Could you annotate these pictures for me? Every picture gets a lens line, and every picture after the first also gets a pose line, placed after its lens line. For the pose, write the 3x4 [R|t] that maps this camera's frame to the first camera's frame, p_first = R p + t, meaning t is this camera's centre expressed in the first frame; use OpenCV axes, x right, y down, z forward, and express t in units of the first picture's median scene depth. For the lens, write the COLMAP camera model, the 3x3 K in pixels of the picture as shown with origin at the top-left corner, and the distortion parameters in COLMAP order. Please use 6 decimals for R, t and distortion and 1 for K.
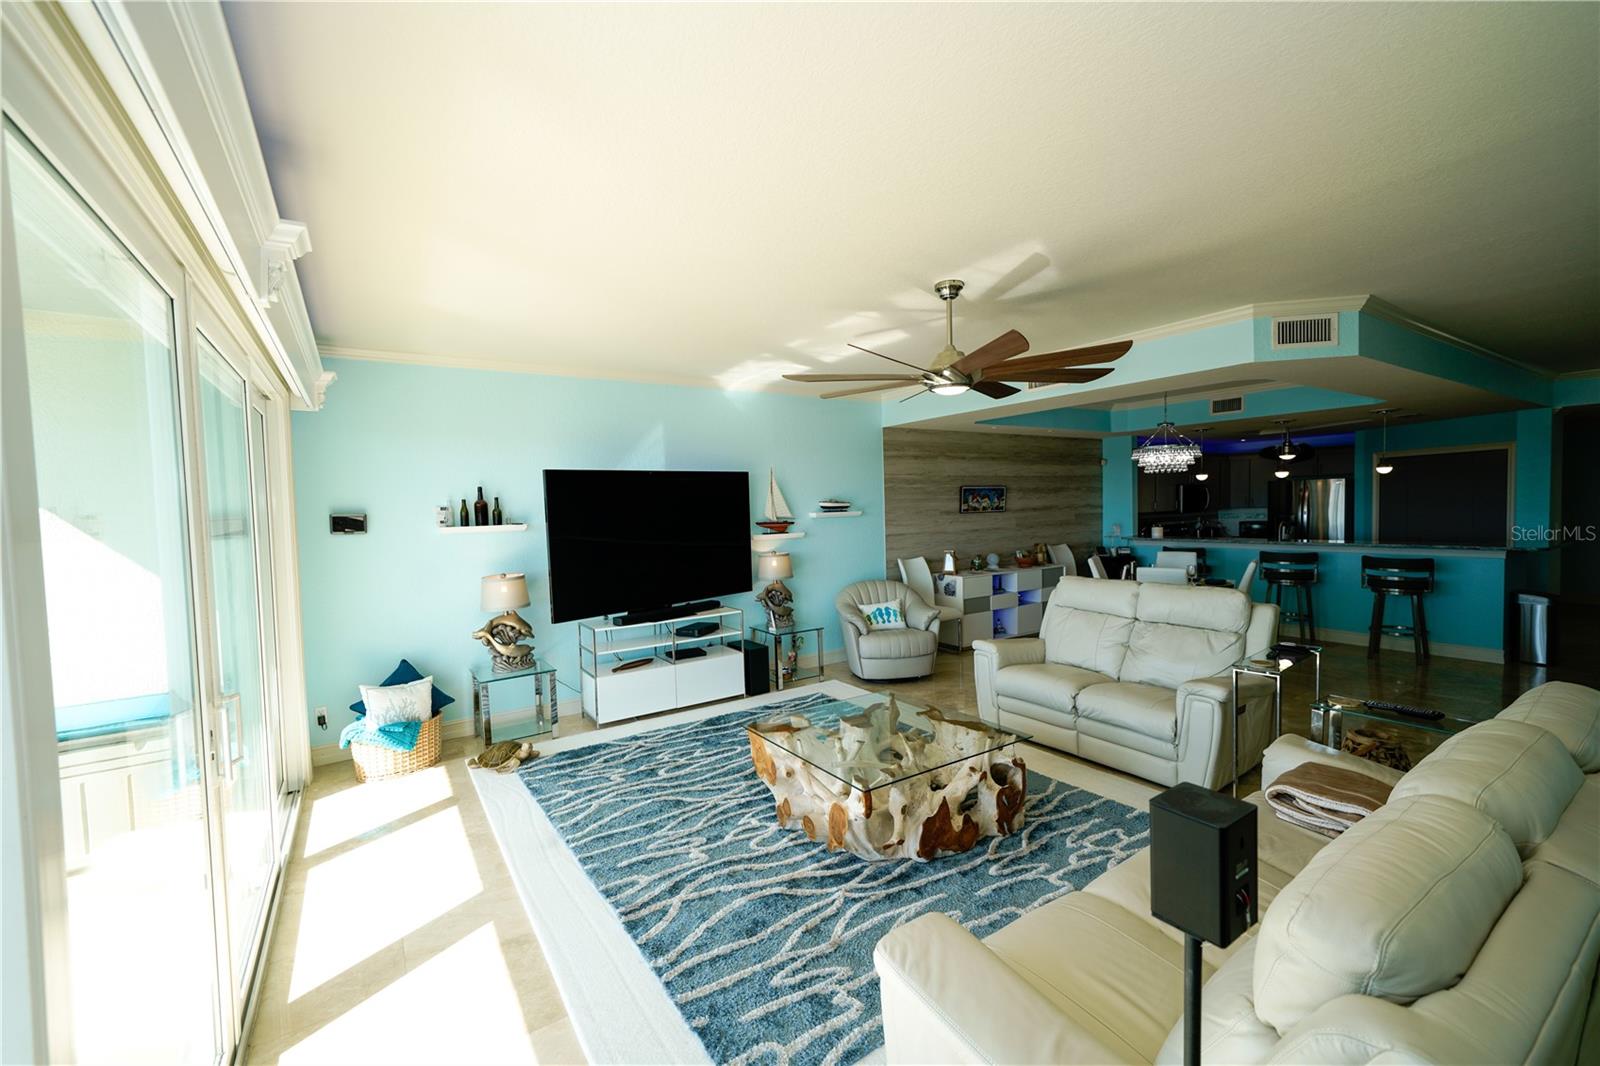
lens RADIAL K [[659.1, 0, 797.1], [0, 659.1, 527.0], [0, 0, 1]] dist [-0.000416, 0.003266]
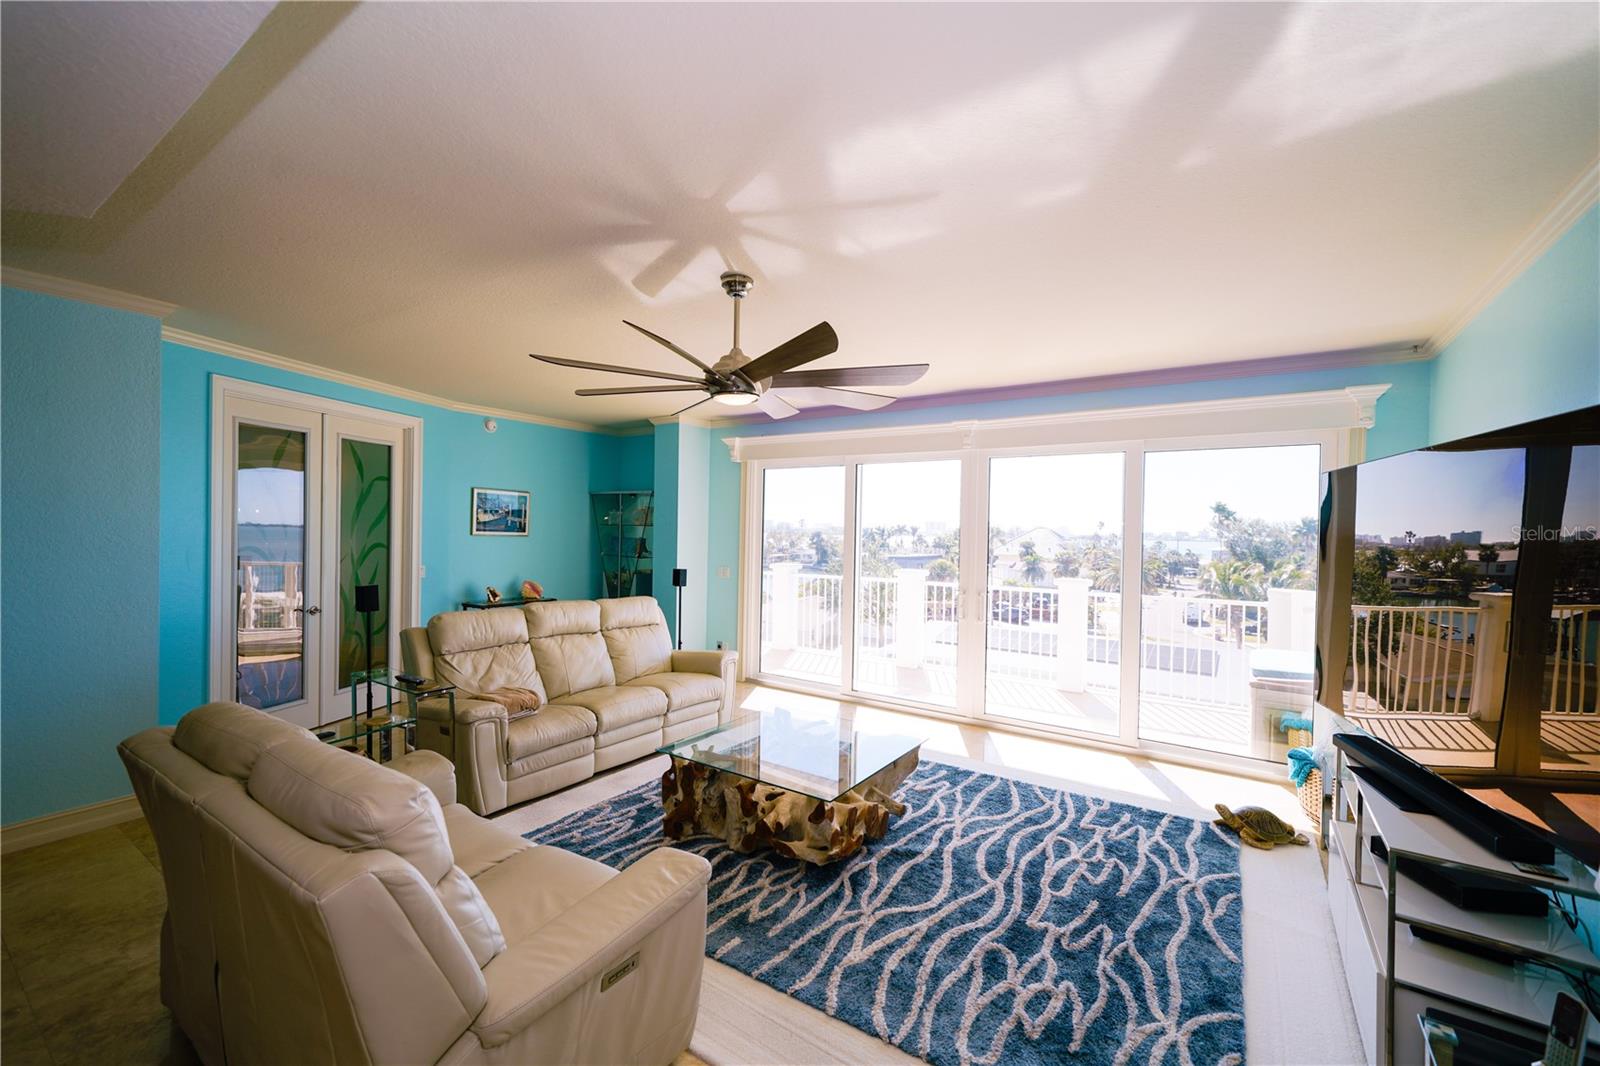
lens RADIAL K [[659.1, 0, 796.0], [0, 659.1, 538.7], [0, 0, 1]] dist [-0.000416, 0.003266]
pose [[-0.925406, 0.021174, -0.378384, 0.258441], [0.000387, 0.998490, 0.054927, -0.038411], [0.378976, 0.050683, -0.924018, 0.975039]]
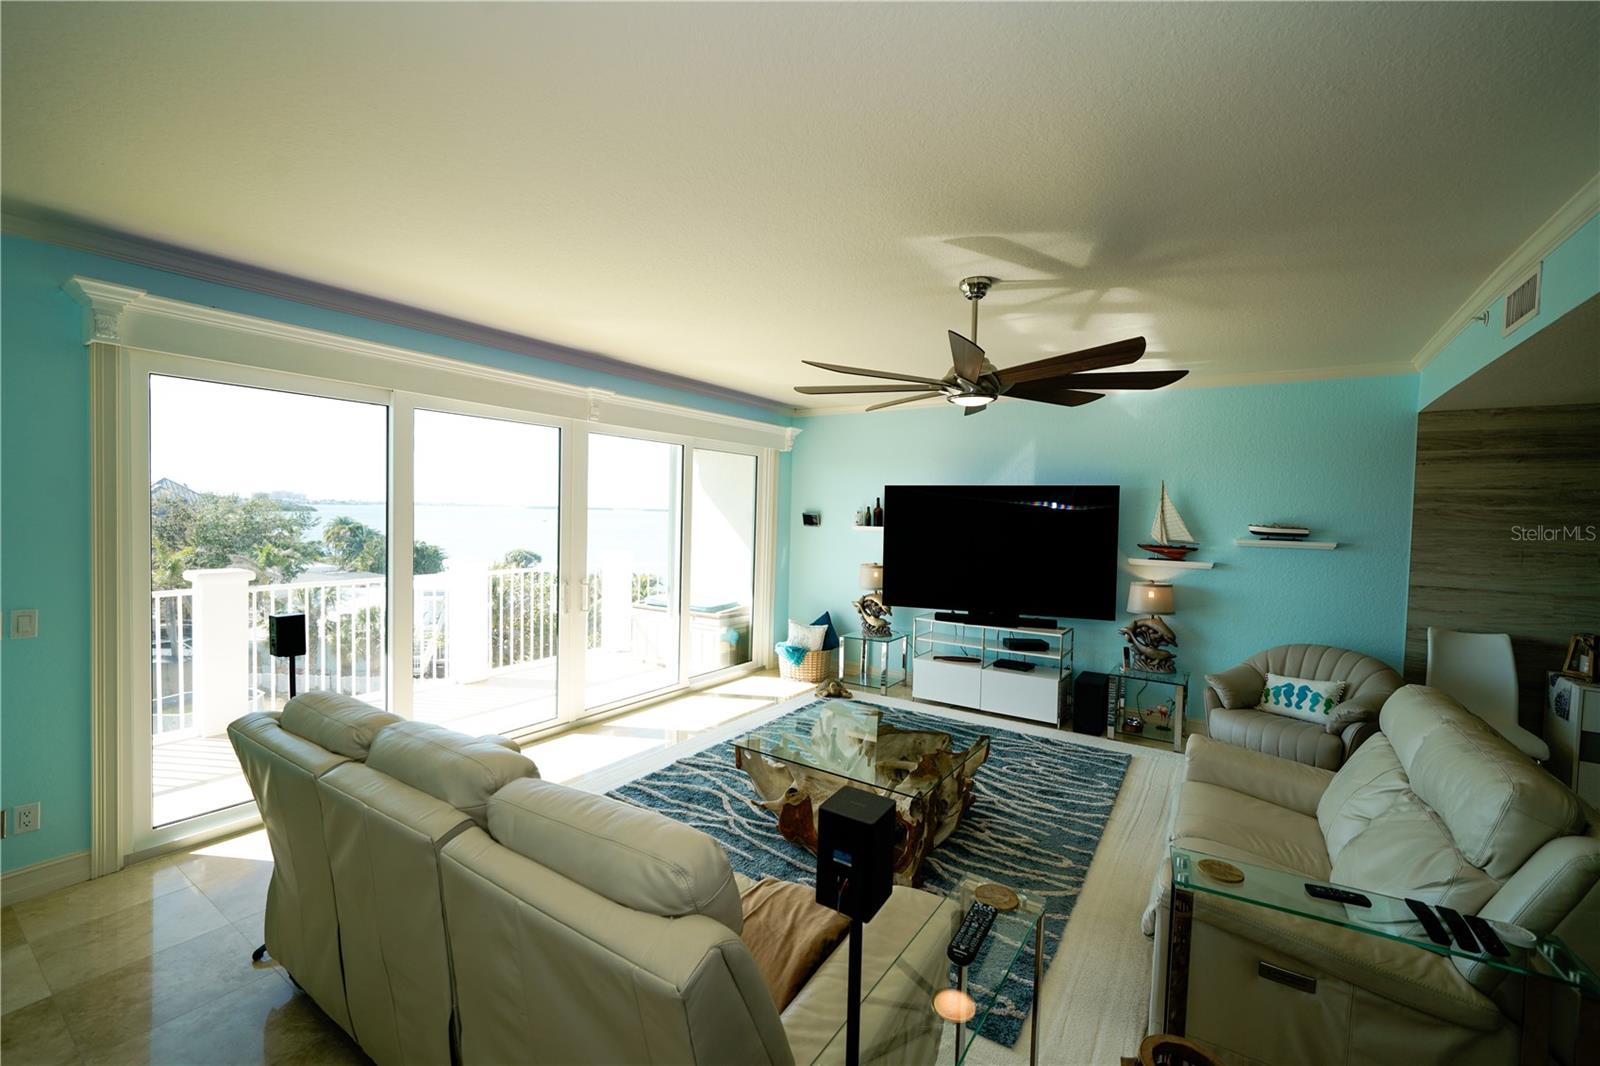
lens RADIAL K [[659.1, 0, 798.3], [0, 659.1, 531.7], [0, 0, 1]] dist [-0.000416, 0.003266]
pose [[0.383453, 0.067413, -0.921097, 0.512000], [-0.065412, 0.996810, 0.045723, -0.030867], [0.921241, 0.042718, 0.386639, 0.237526]]
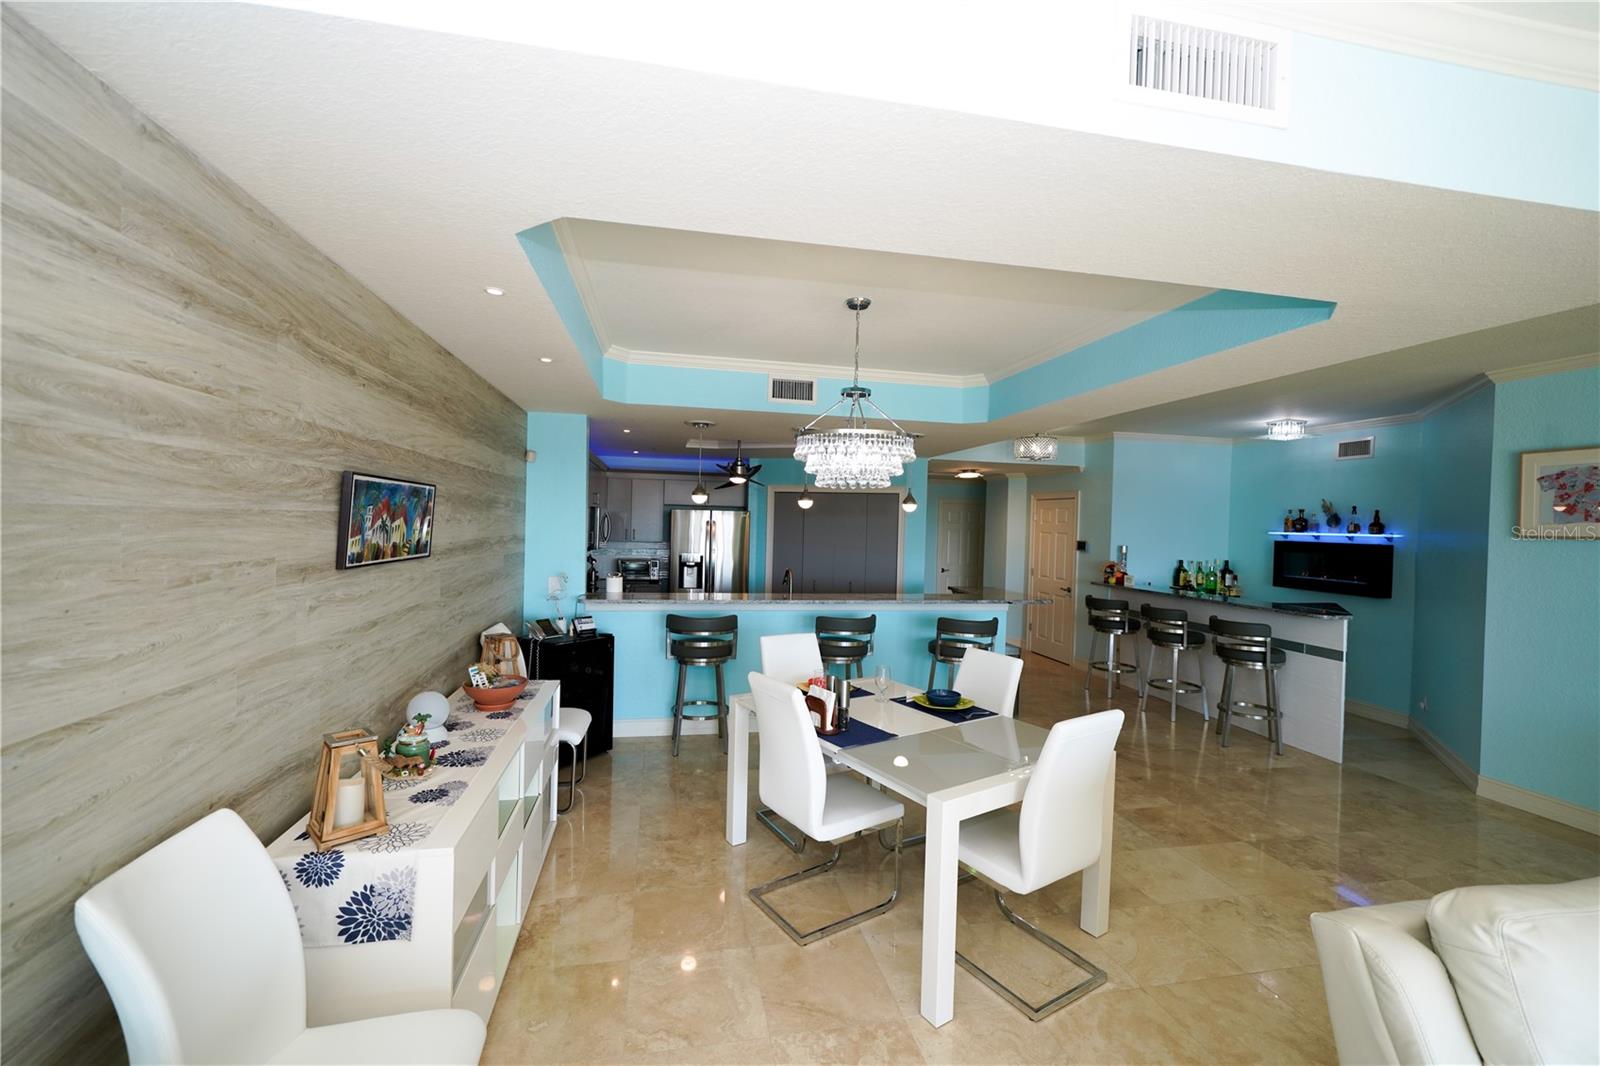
lens RADIAL K [[659.1, 0, 796.9], [0, 659.1, 536.7], [0, 0, 1]] dist [-0.000416, 0.003266]
pose [[0.370324, 0.019375, 0.928701, 0.075162], [-0.008961, 0.999810, -0.017286, -0.036469], [-0.928860, -0.001920, 0.370427, 0.833912]]
